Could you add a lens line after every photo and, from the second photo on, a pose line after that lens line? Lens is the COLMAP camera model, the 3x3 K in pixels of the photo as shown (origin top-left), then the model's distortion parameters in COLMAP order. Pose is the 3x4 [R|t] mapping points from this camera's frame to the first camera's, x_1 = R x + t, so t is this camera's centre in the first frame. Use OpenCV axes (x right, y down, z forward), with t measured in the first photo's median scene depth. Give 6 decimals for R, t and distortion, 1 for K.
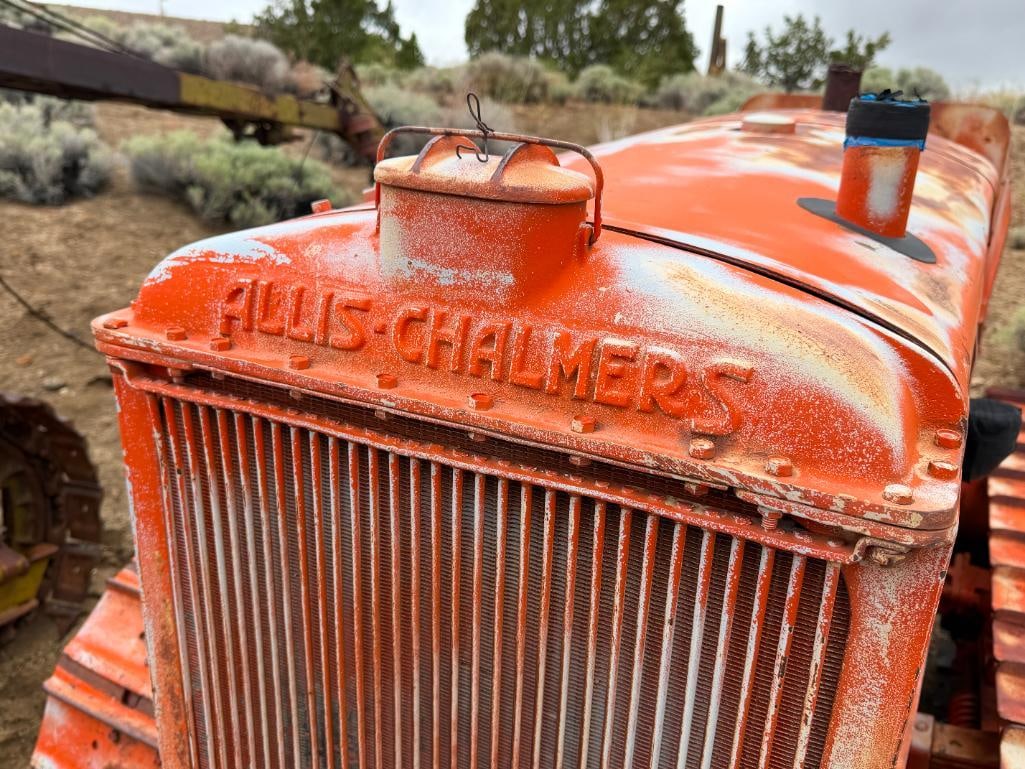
lens RADIAL K [[901.9, 0, 497.2], [0, 901.9, 399.9], [0, 0, 1]] dist [0.093277, -0.139111]
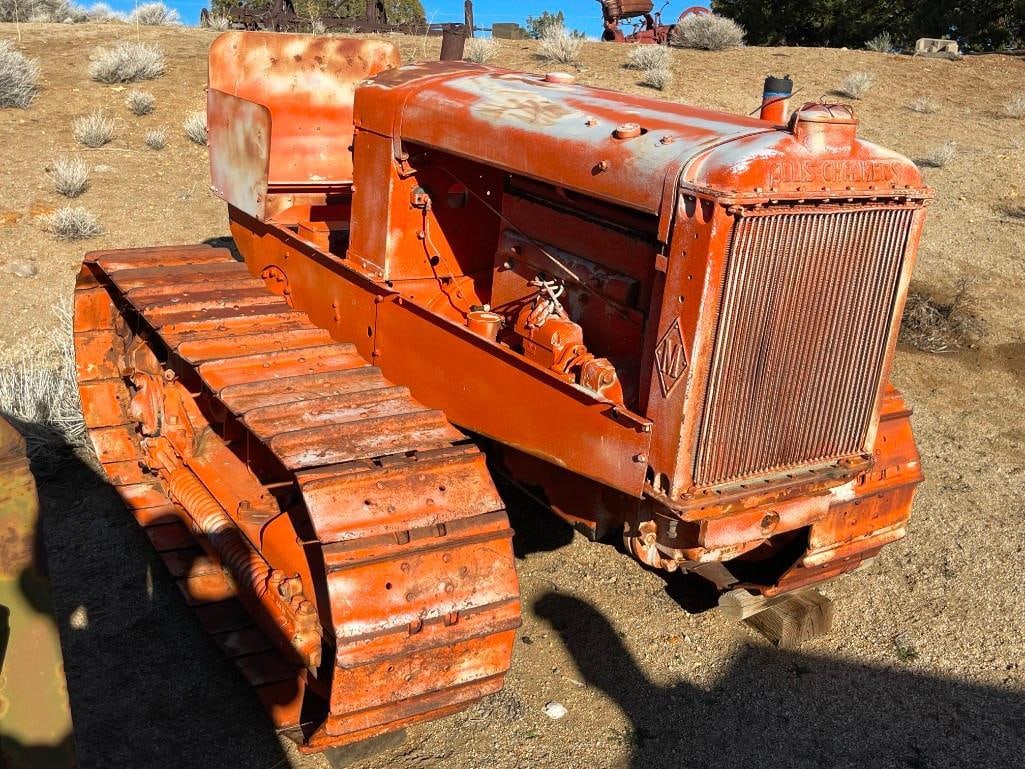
lens RADIAL K [[1101.8, 0, 513.9], [0, 1101.8, 381.1], [0, 0, 1]] dist [0.028024, 0.000000]
pose [[0.499434, -0.272008, 0.822543, -3.610399], [0.243790, 0.955193, 0.167850, -0.263692], [-0.831344, 0.116697, 0.543369, -0.033261]]
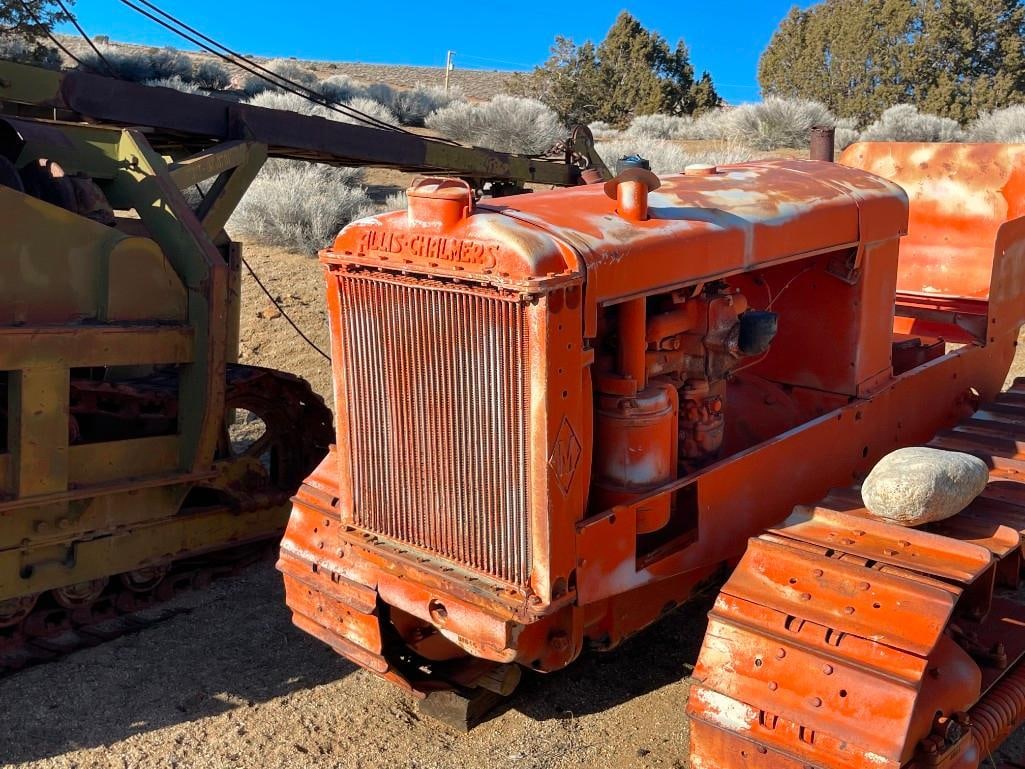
lens RADIAL K [[1101.8, 0, 519.4], [0, 1101.8, 366.9], [0, 0, 1]] dist [0.028024, 0.000000]
pose [[0.962625, 0.013545, -0.270499, 1.157000], [-0.046645, 0.992116, -0.116316, 0.690550], [0.266791, 0.124587, 0.955668, -2.187445]]
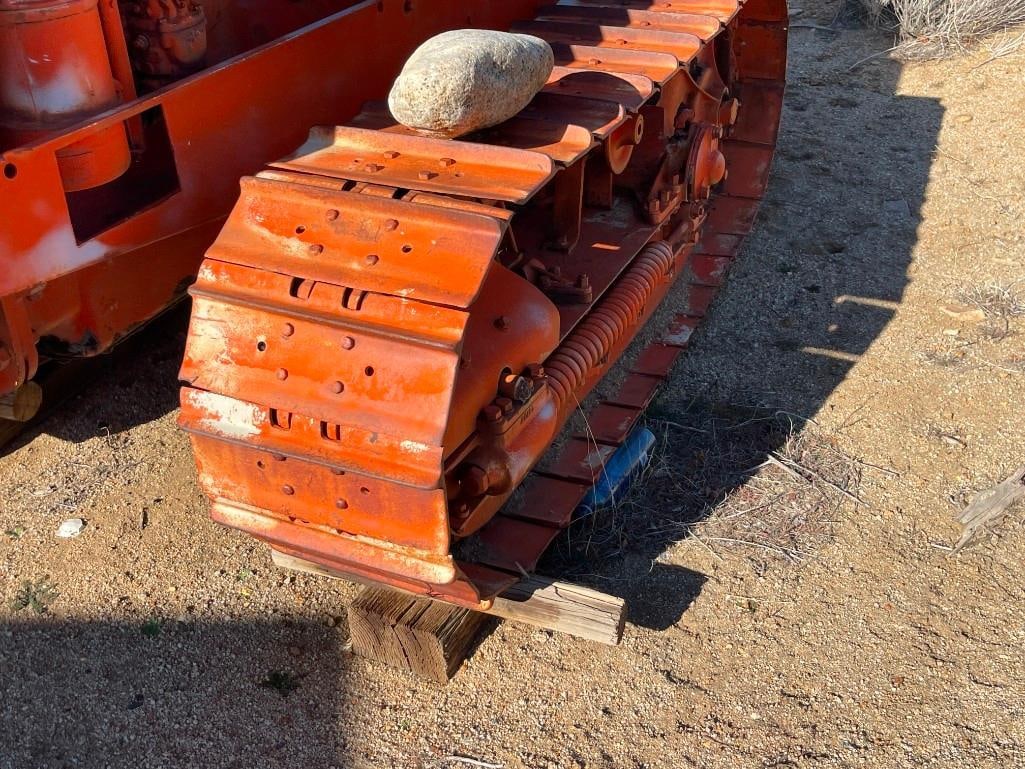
lens RADIAL K [[1101.8, 0, 505.2], [0, 1101.8, 398.6], [0, 0, 1]] dist [0.028024, 0.000000]
pose [[0.997914, -0.064468, 0.003407, 1.492265], [0.062342, 0.976018, 0.208572, 0.795527], [-0.016771, -0.207925, 0.978001, -1.067852]]
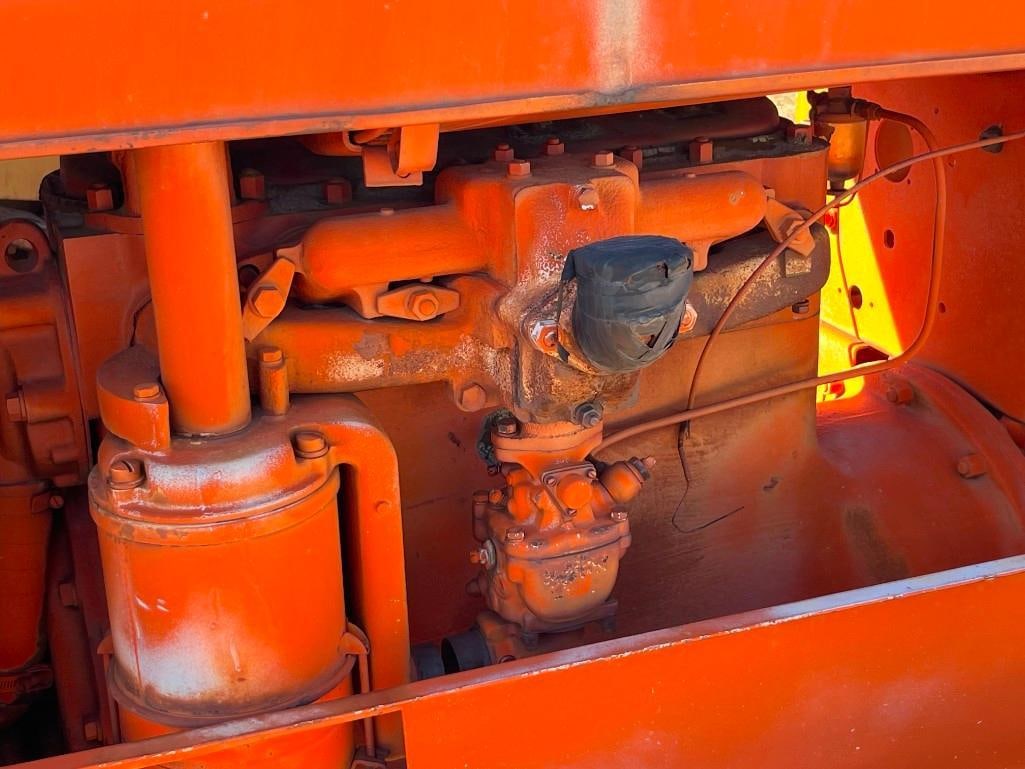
lens RADIAL K [[1467.4, 0, 517.8], [0, 1467.4, 381.8], [0, 0, 1]] dist [0.045143, 0.000000]
pose [[0.748467, 0.179274, -0.638481, 1.874362], [-0.192695, 0.980020, 0.049282, 0.108365], [0.634559, 0.086146, 0.768058, 0.410475]]
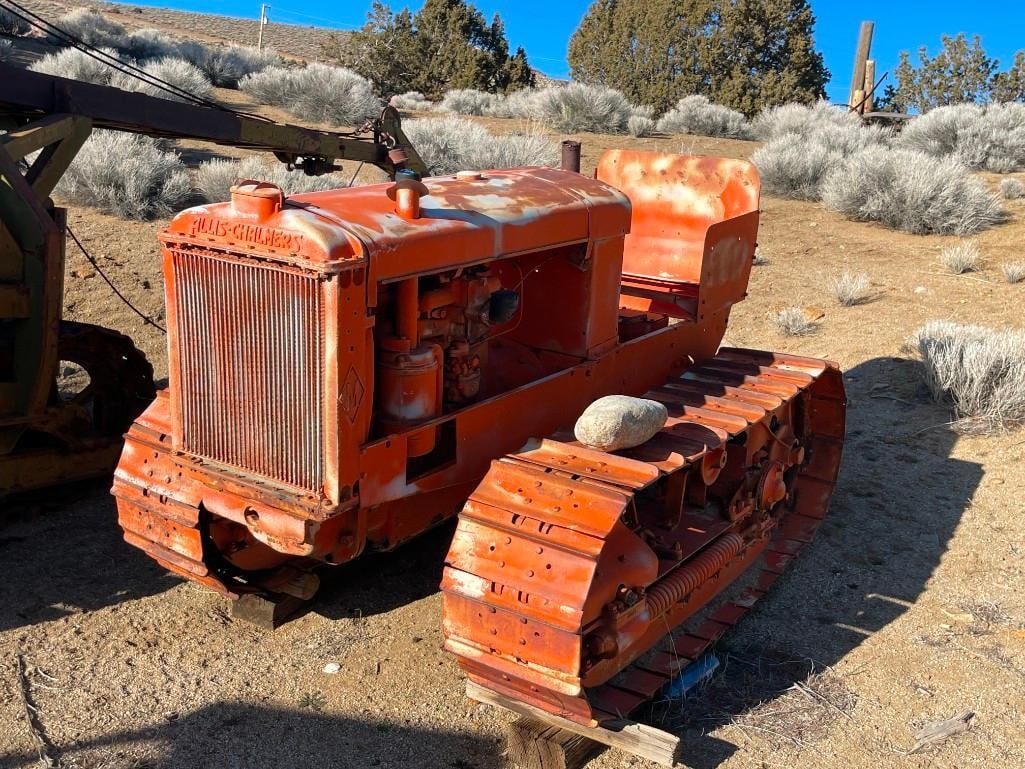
lens RADIAL K [[1101.8, 0, 513.2], [0, 1101.8, 393.9], [0, 0, 1]] dist [0.028024, 0.000000]
pose [[0.993003, 0.043188, -0.109909, 1.531202], [-0.051177, 0.996167, -0.070935, 0.841216], [0.106424, 0.076064, 0.991407, -3.280369]]
